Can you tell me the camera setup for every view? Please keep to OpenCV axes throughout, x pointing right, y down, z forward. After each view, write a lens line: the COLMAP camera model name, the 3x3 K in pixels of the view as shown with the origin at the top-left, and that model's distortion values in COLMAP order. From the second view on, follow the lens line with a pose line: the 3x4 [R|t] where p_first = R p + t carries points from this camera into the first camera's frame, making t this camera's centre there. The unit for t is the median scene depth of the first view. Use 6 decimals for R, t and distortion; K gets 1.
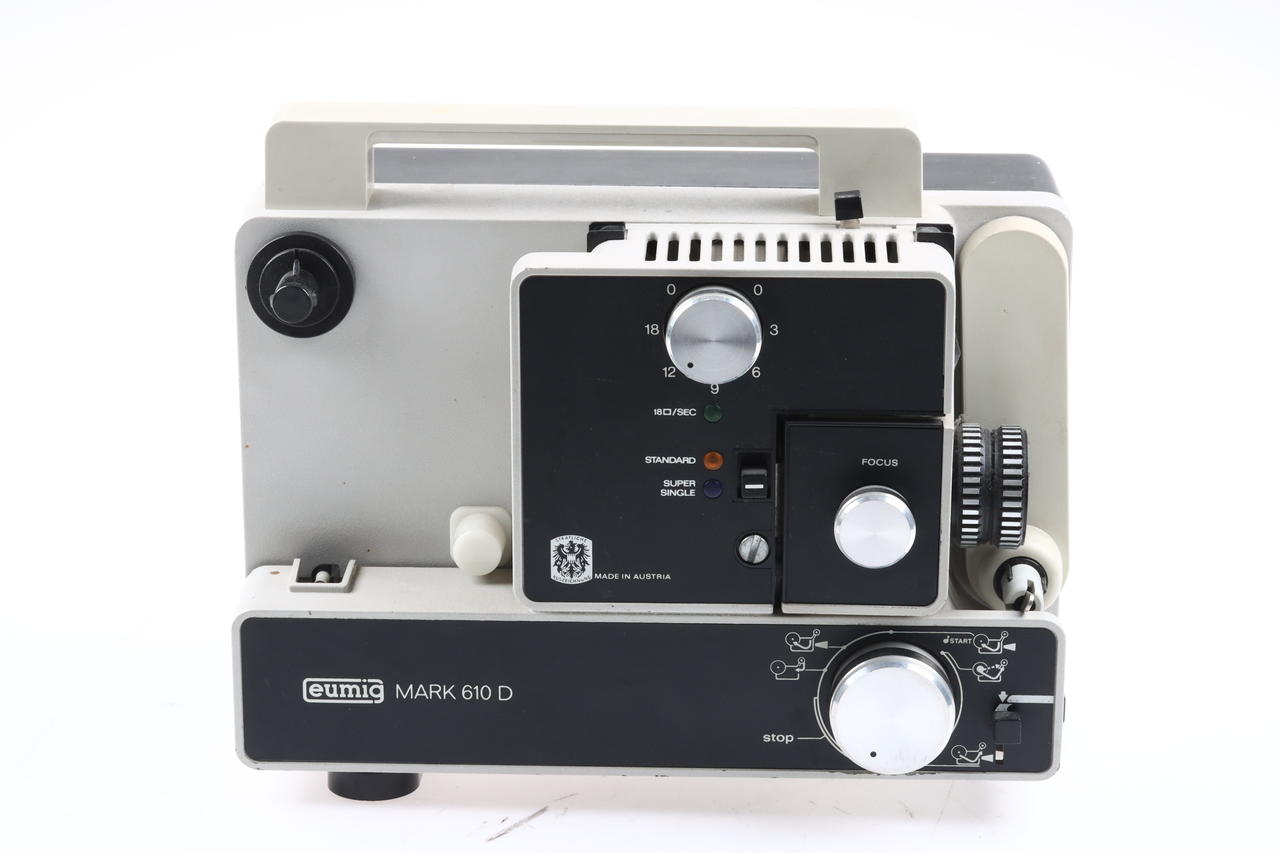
lens RADIAL K [[3836.7, 0, 640.0], [0, 3836.7, 426.5], [0, 0, 1]] dist [-0.005524, -0.254184]
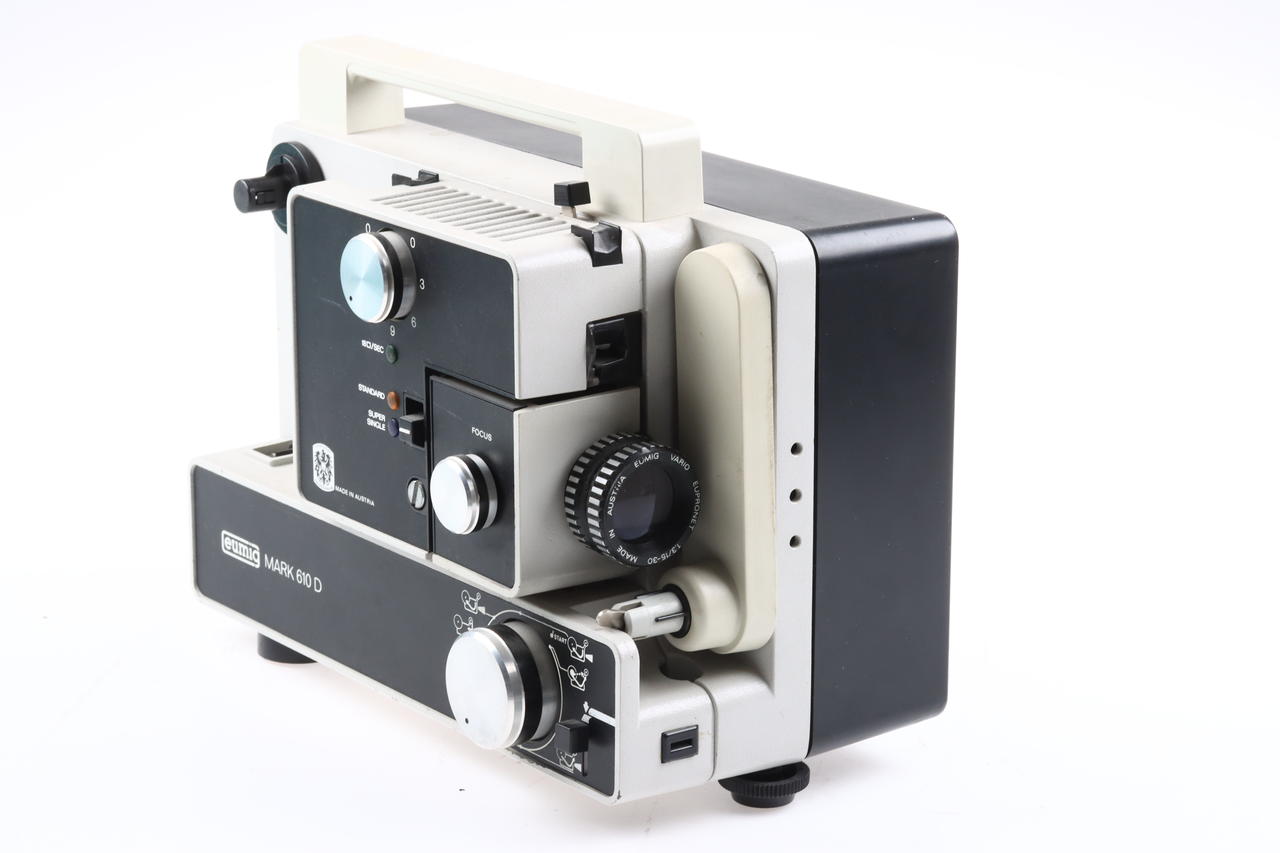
lens RADIAL K [[3836.7, 0, 640.0], [0, 3836.7, 426.5], [0, 0, 1]] dist [-0.005524, -0.254184]
pose [[0.615116, 0.208294, -0.760425, 0.846728], [-0.249252, 0.966382, 0.063087, -0.066187], [0.748001, 0.150731, 0.646355, 0.358957]]
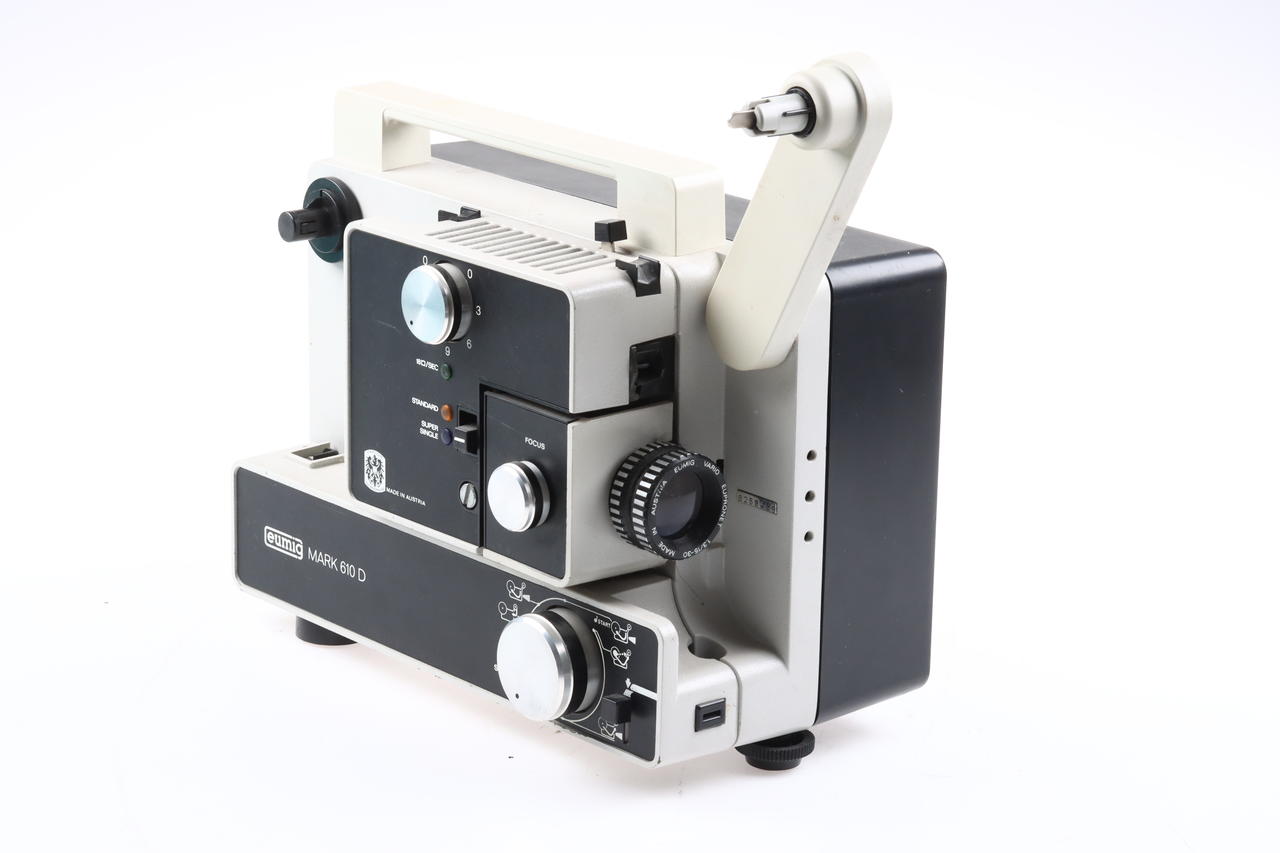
lens RADIAL K [[3836.7, 0, 640.0], [0, 3836.7, 426.5], [0, 0, 1]] dist [-0.005524, -0.254184]
pose [[0.671037, 0.213494, -0.710021, 0.886655], [-0.251078, 0.966497, 0.053322, -0.064028], [0.697617, 0.142490, 0.702159, 0.199049]]
